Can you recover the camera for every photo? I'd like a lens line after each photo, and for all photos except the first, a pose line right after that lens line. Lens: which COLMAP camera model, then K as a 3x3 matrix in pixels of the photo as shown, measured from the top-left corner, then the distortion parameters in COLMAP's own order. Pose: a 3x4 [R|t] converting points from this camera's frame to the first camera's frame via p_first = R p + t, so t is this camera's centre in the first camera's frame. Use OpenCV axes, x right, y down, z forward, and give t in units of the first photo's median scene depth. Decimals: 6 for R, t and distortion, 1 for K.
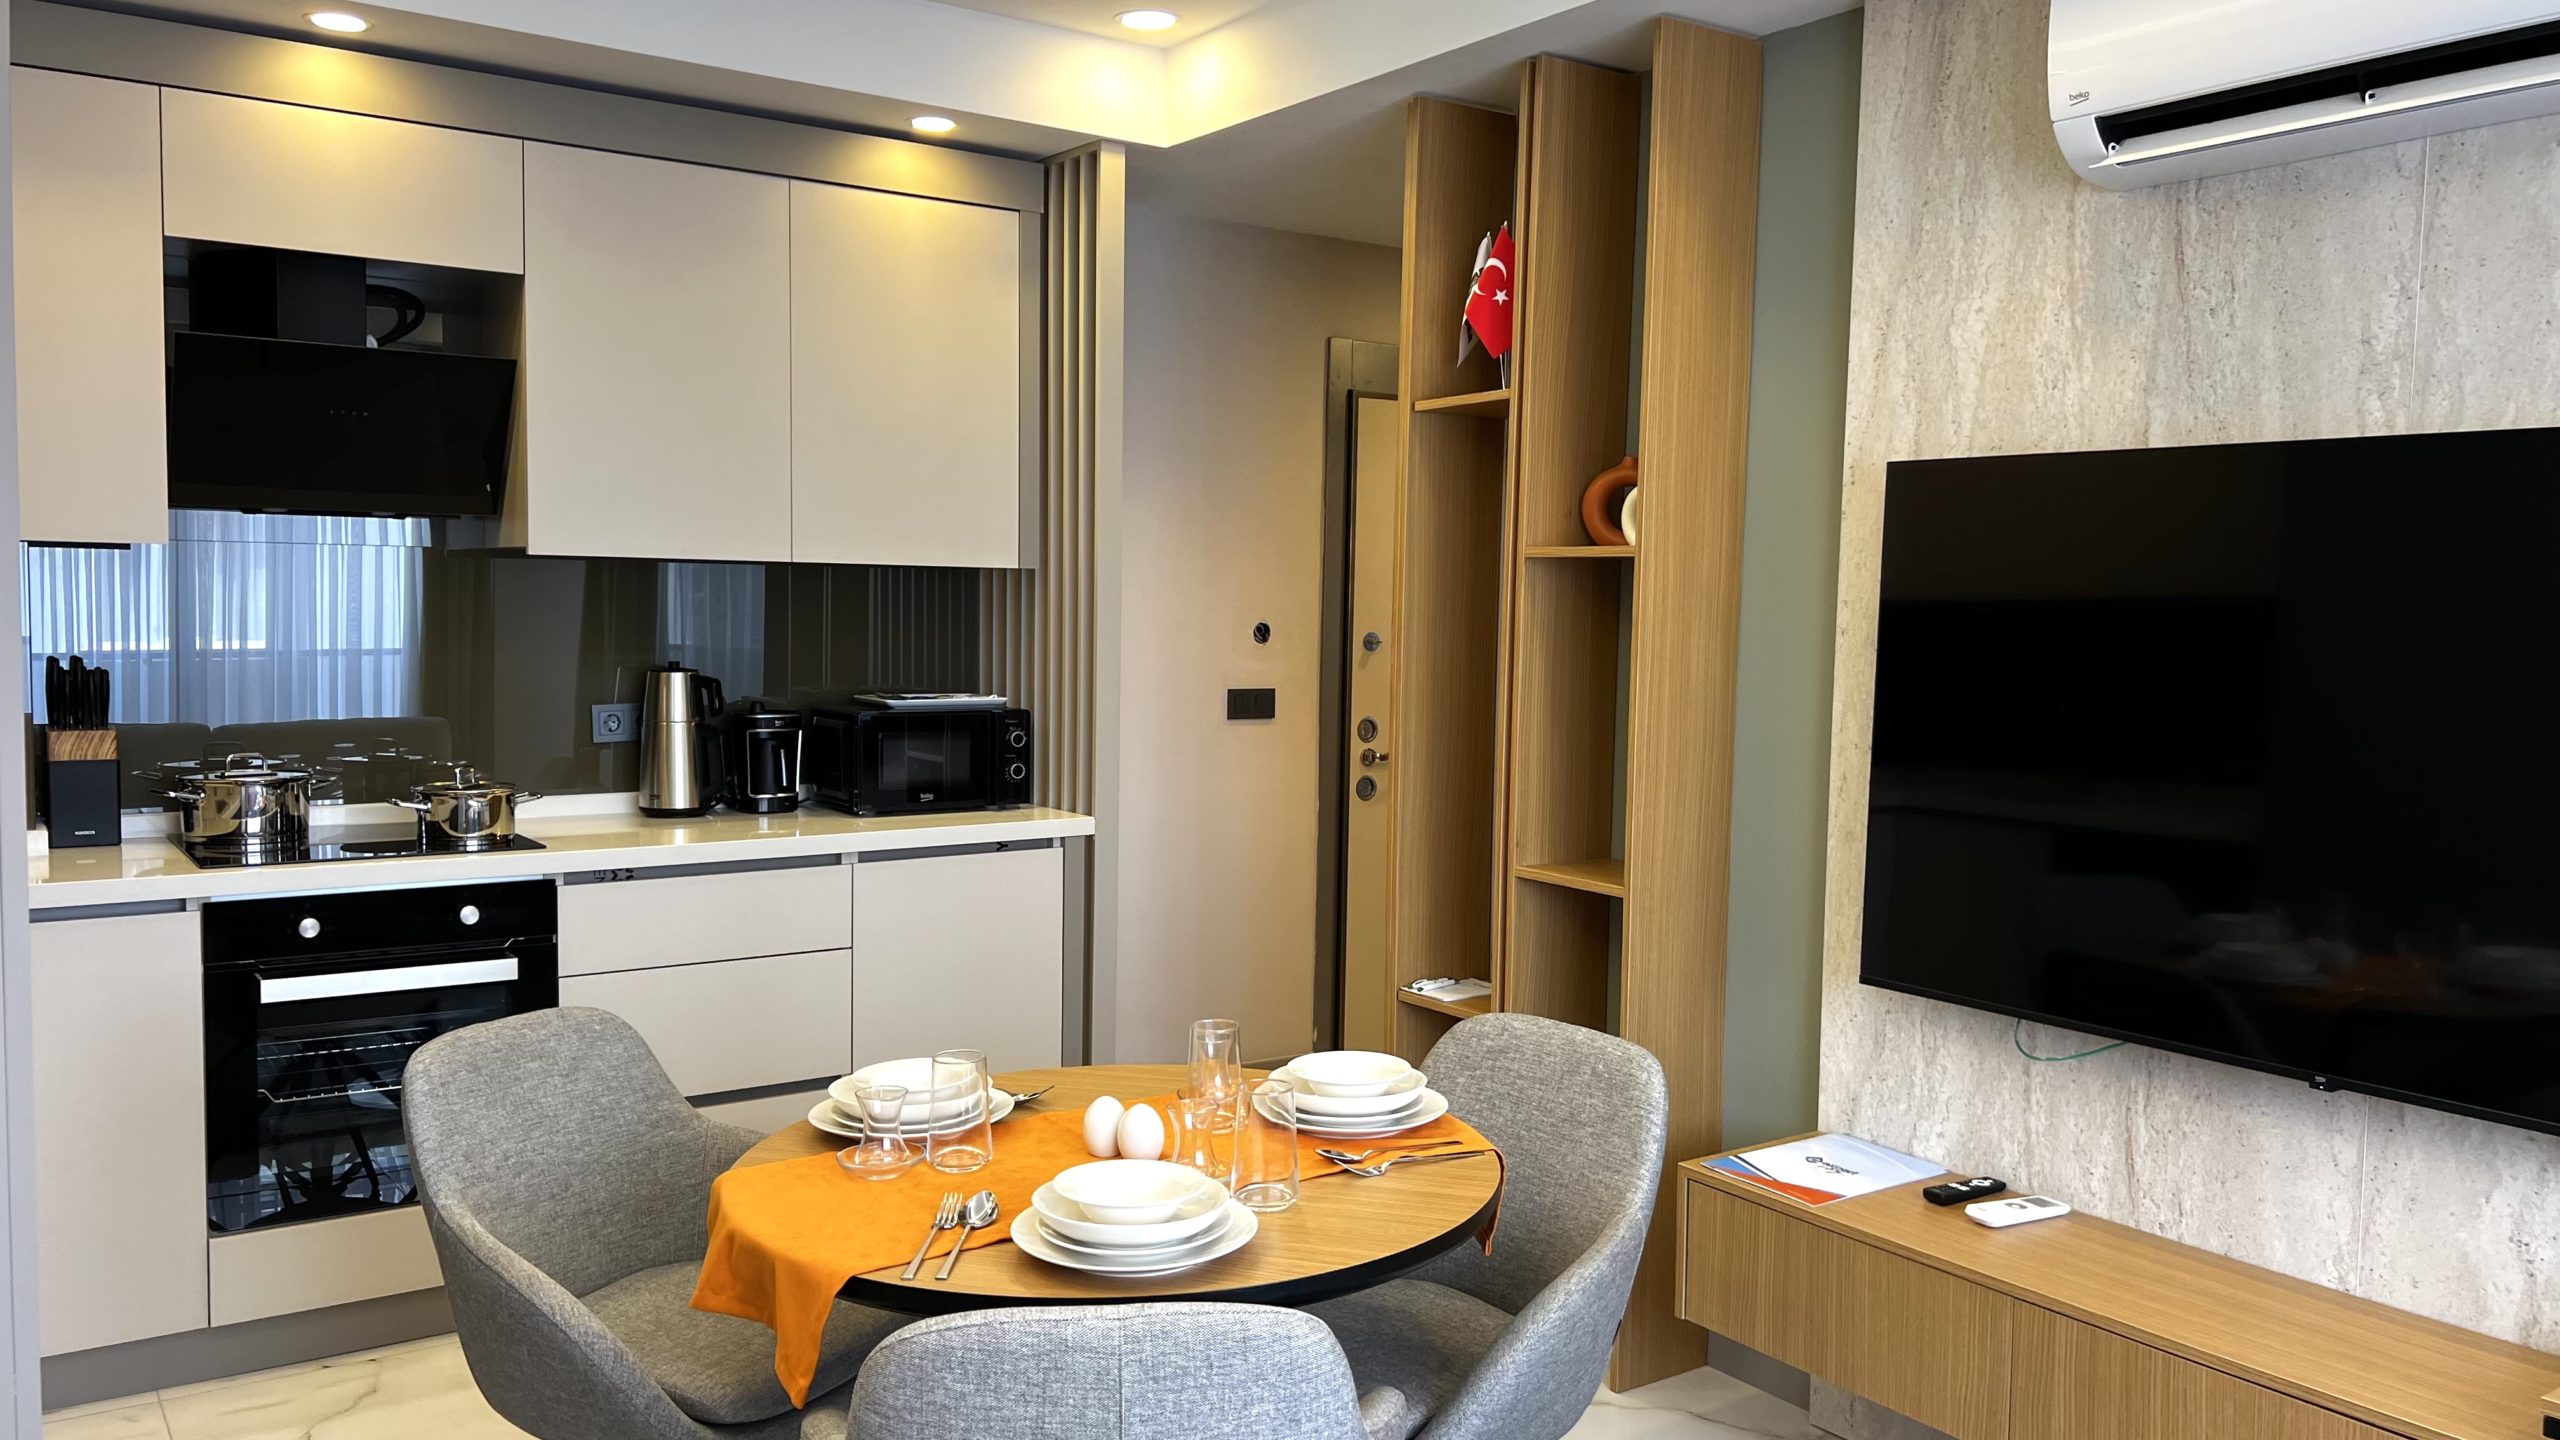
lens RADIAL K [[1978.2, 0, 1277.6], [0, 1978.2, 745.4], [0, 0, 1]] dist [0.071755, -0.038813]
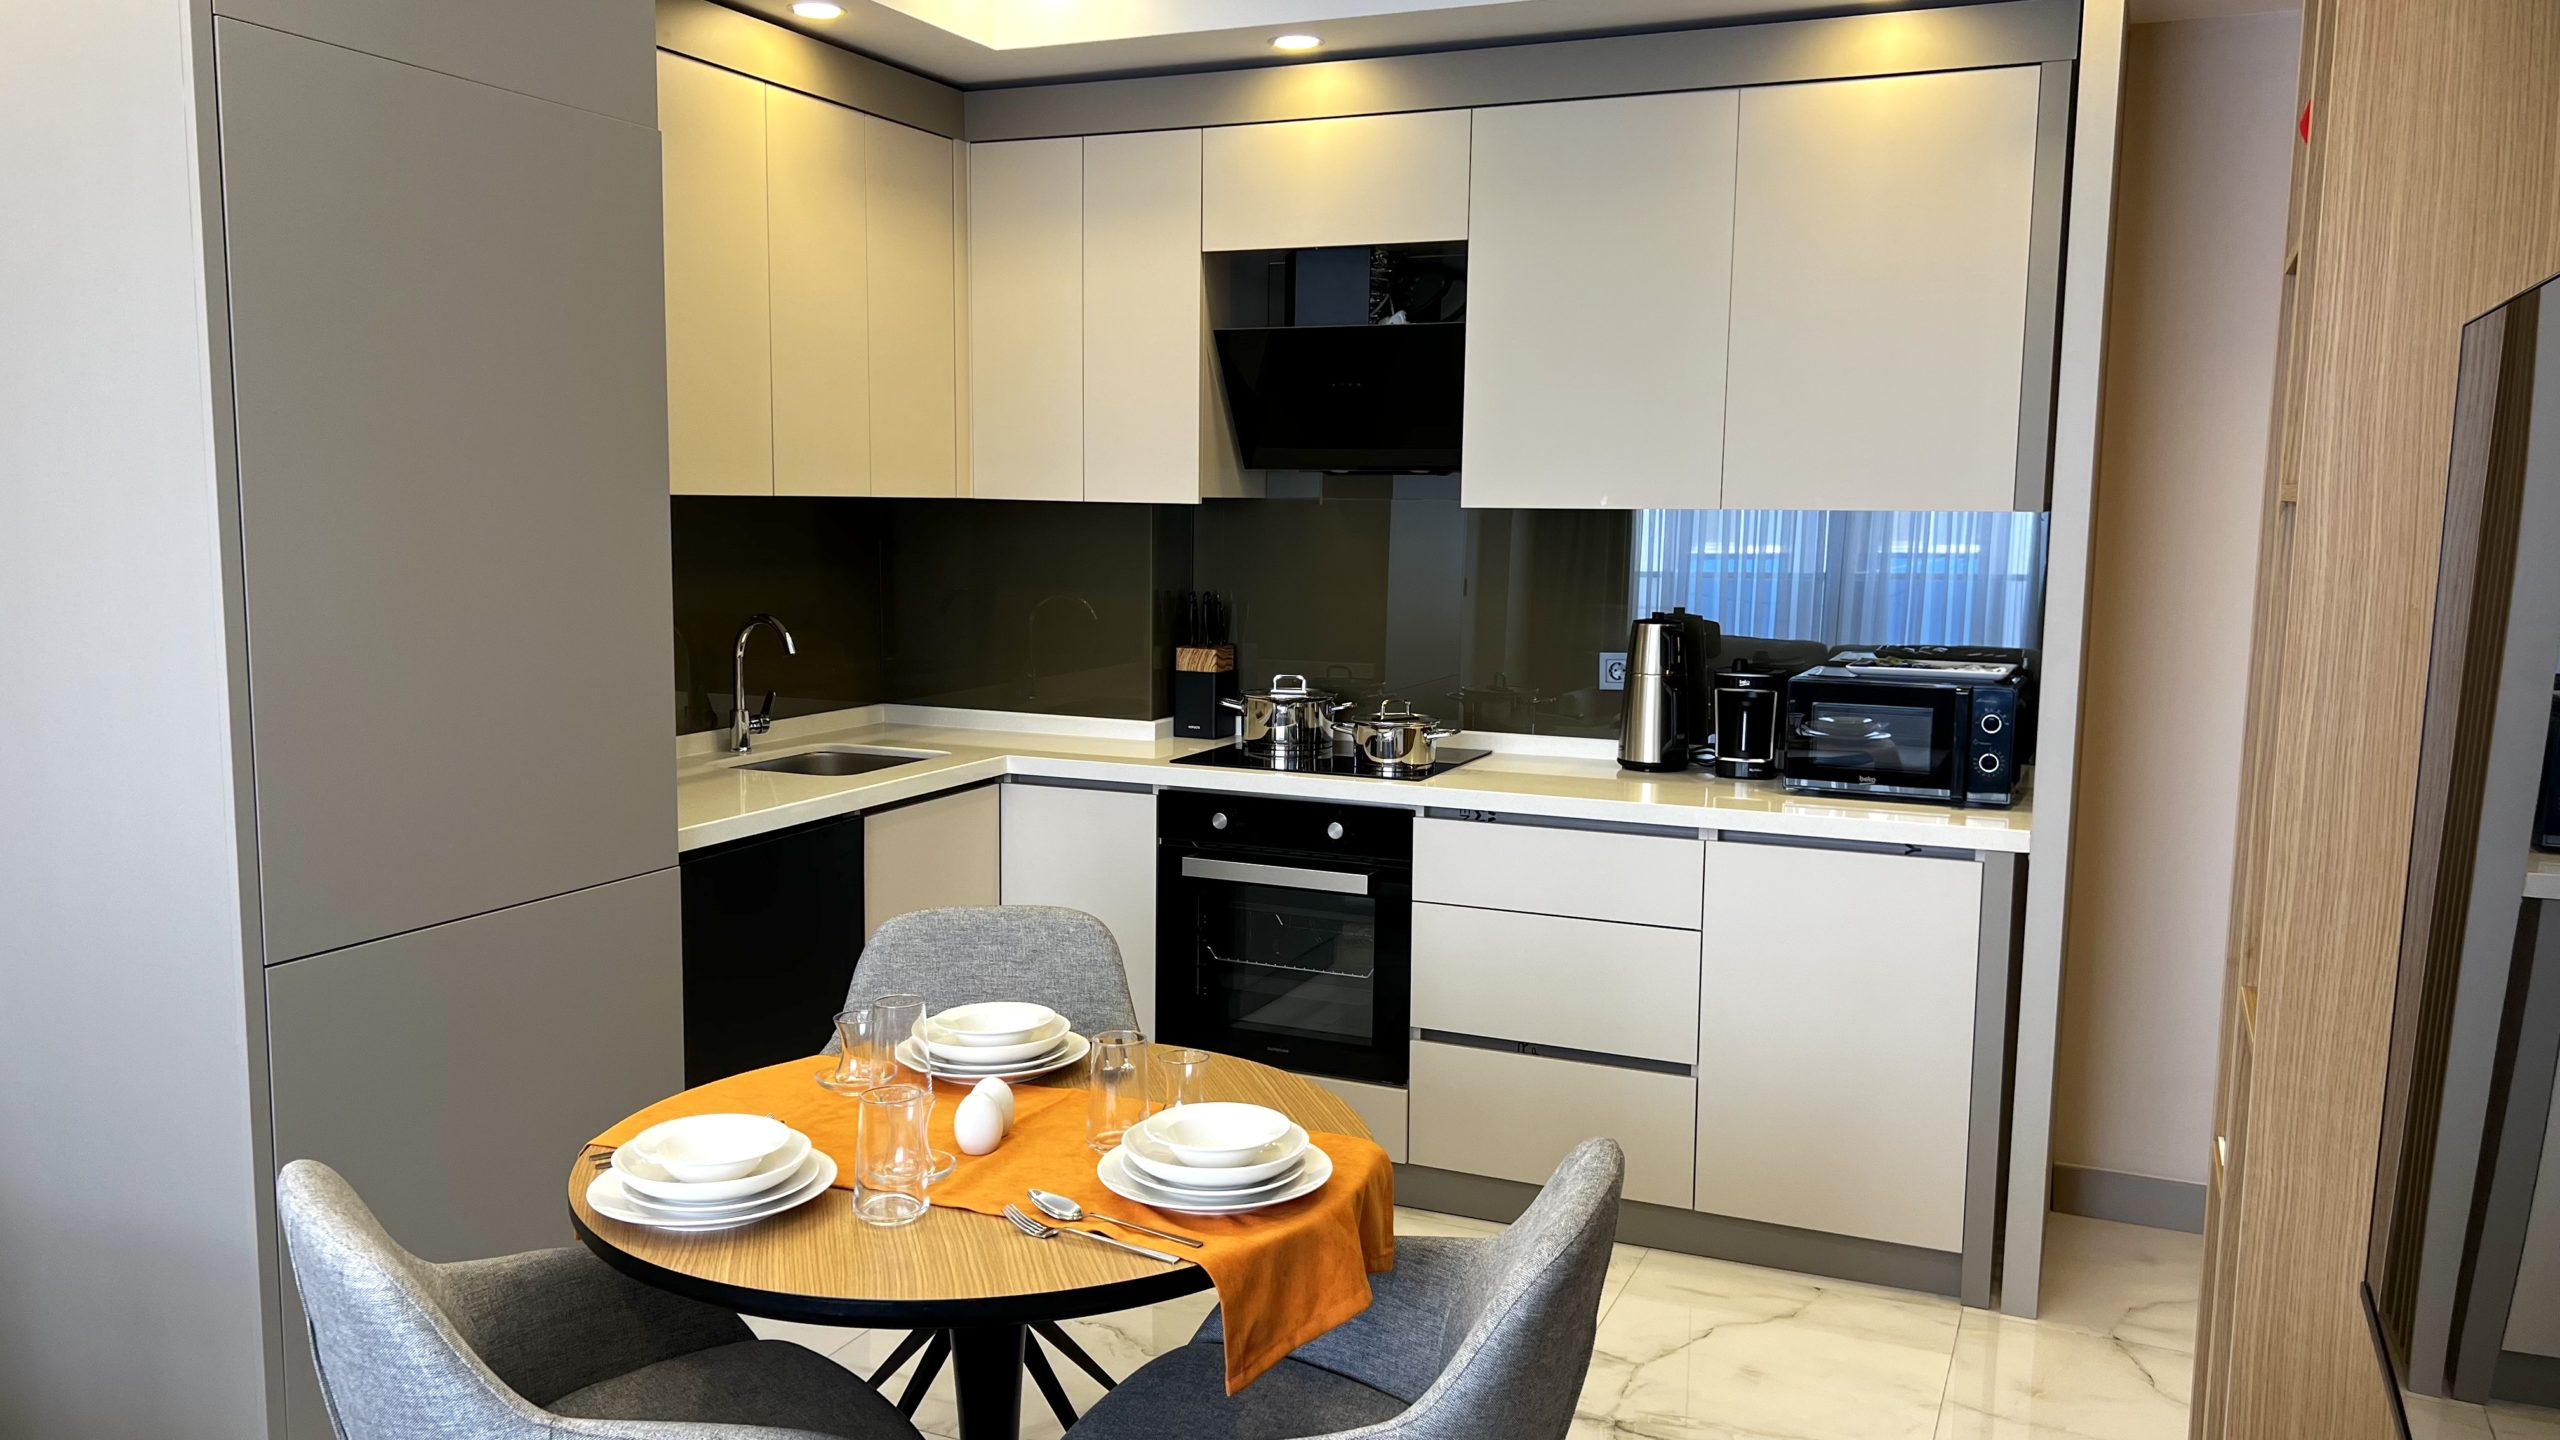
lens RADIAL K [[1978.2, 0, 1284.4], [0, 1978.2, 769.8], [0, 0, 1]] dist [0.071755, -0.038813]
pose [[0.502320, 0.112115, -0.857383, 0.509623], [-0.070135, 0.993574, 0.088833, -0.044268], [0.861833, 0.015510, 0.506955, 0.394105]]
